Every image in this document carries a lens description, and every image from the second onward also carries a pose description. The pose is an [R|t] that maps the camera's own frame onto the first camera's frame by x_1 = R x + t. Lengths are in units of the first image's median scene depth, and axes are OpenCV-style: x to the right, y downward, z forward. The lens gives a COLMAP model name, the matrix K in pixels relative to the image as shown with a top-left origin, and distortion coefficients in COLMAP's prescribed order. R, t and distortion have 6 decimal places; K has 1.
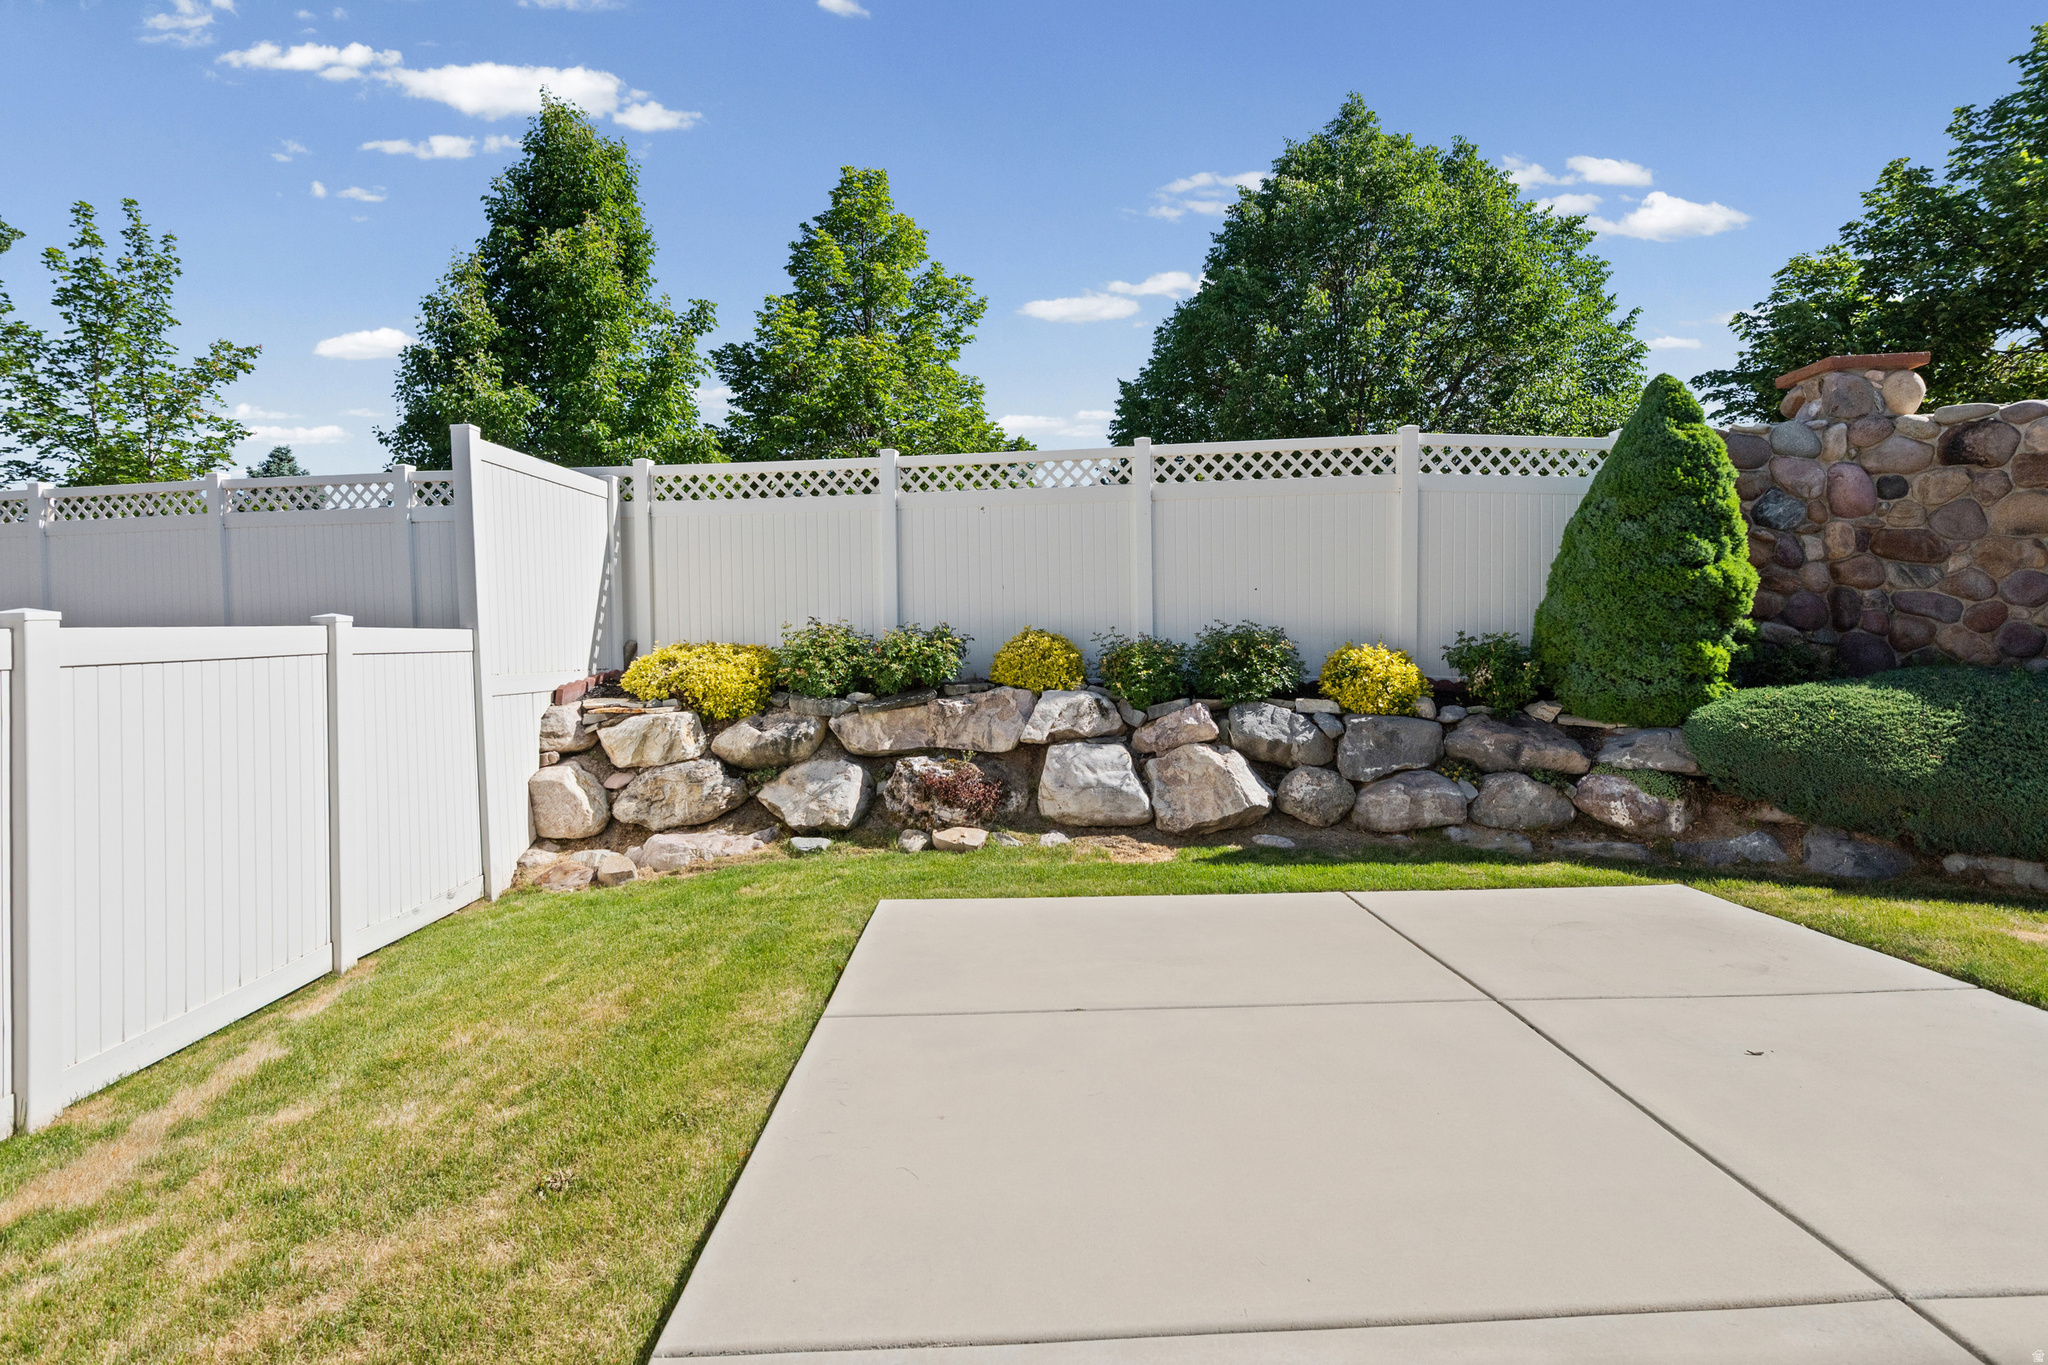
lens RADIAL K [[1006.8, 0, 1025.2], [0, 1006.8, 606.1], [0, 0, 1]] dist [0.011621, -0.012193]
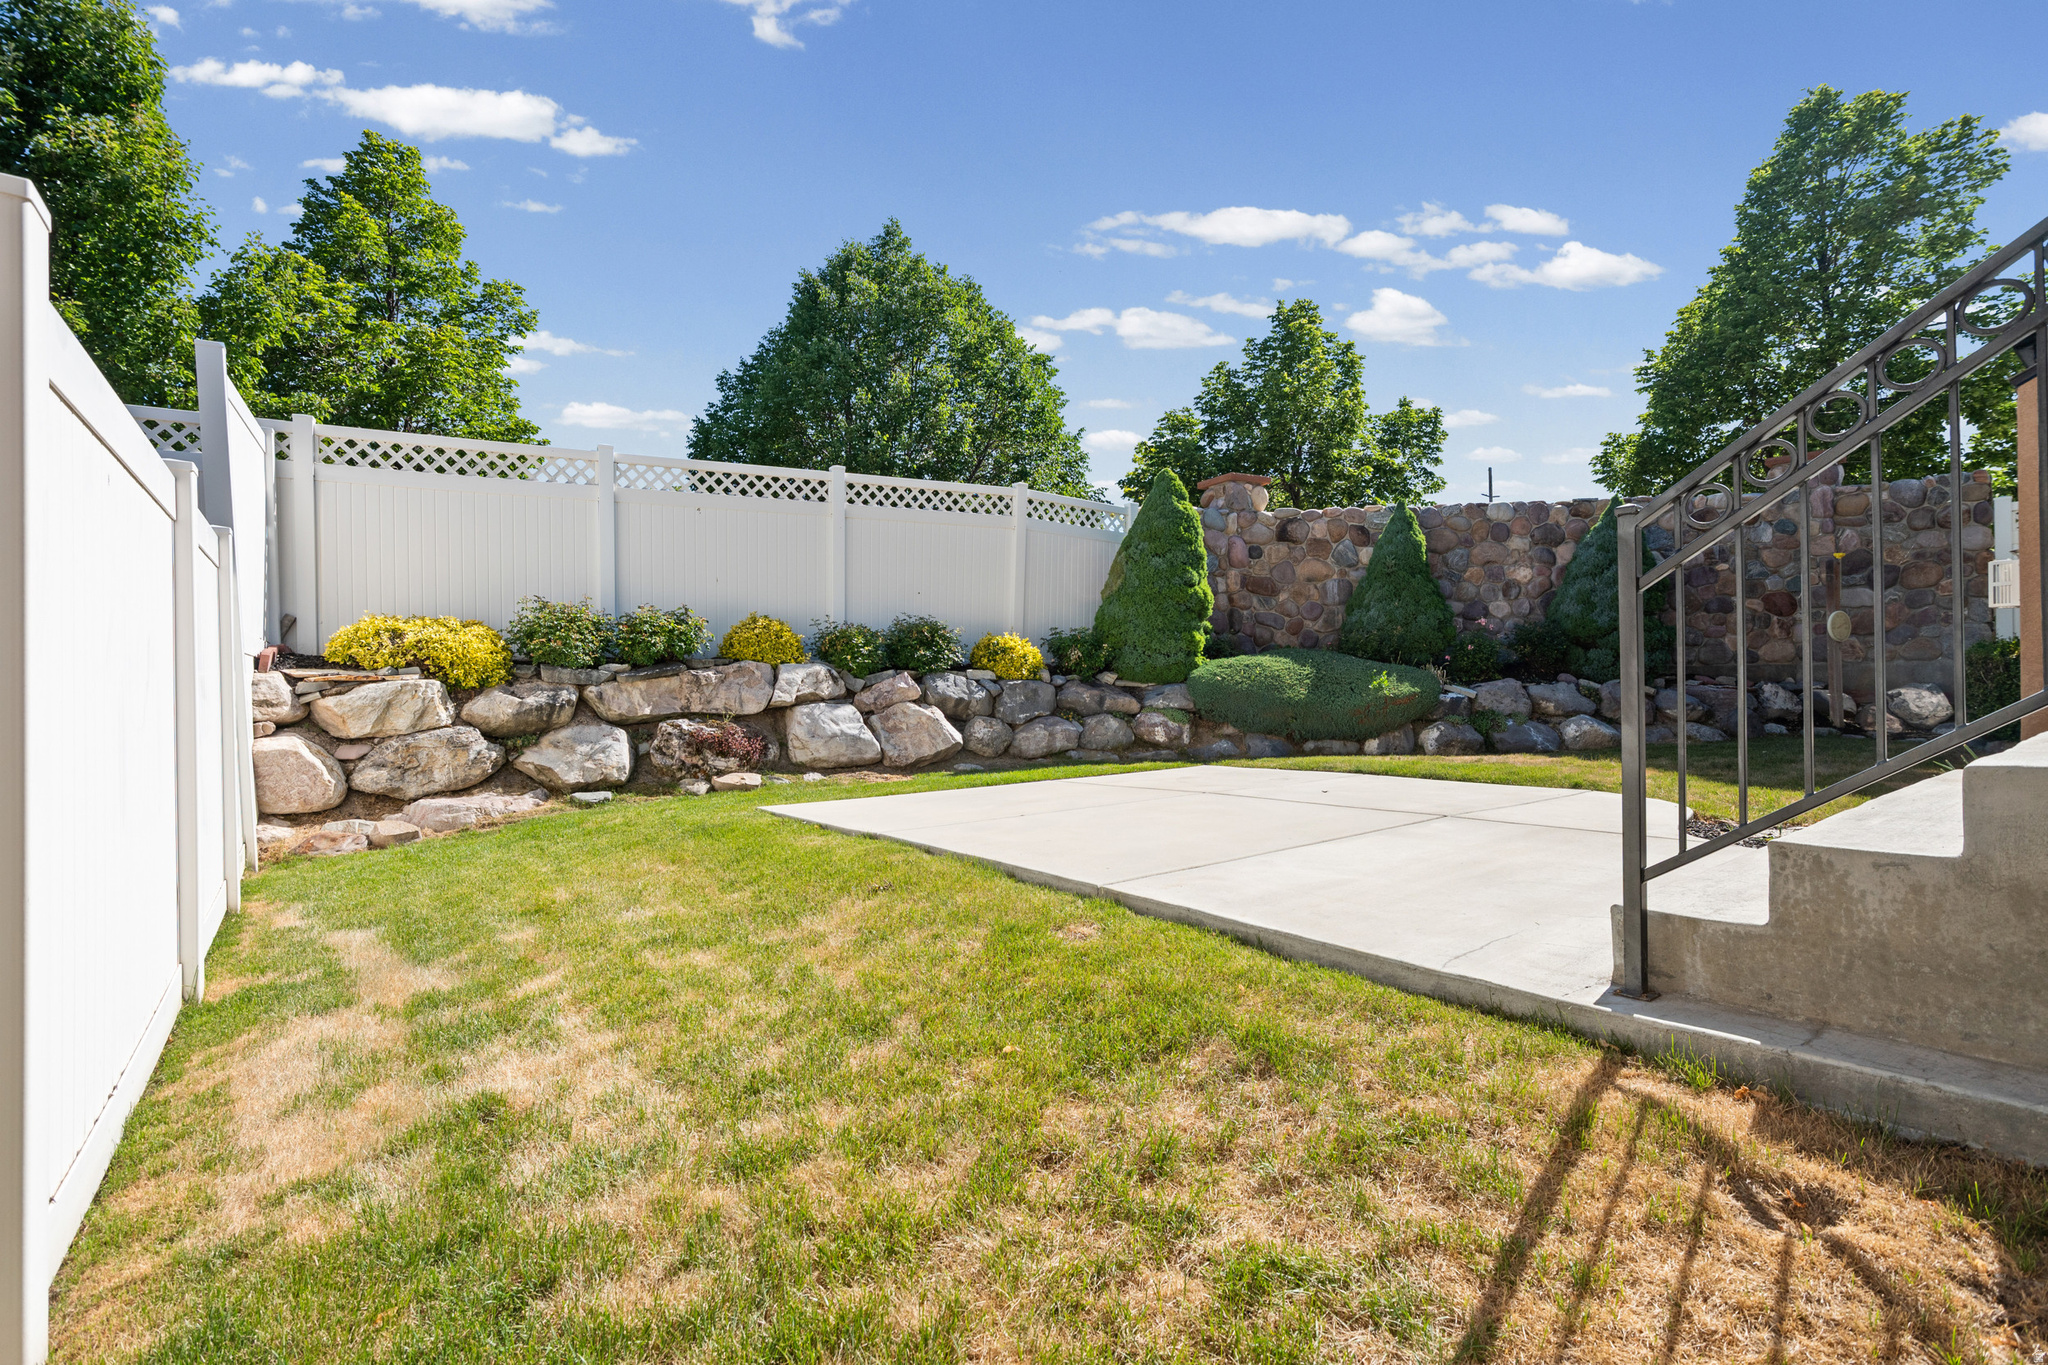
lens RADIAL K [[976.7, 0, 1024.0], [0, 976.7, 682.5], [0, 0, 1]] dist [0.002817, -0.000116]
pose [[0.800639, 0.004982, 0.599126, -0.463240], [-0.007804, 0.999967, 0.002114, 0.104987], [-0.599096, -0.006368, 0.800652, -0.112335]]
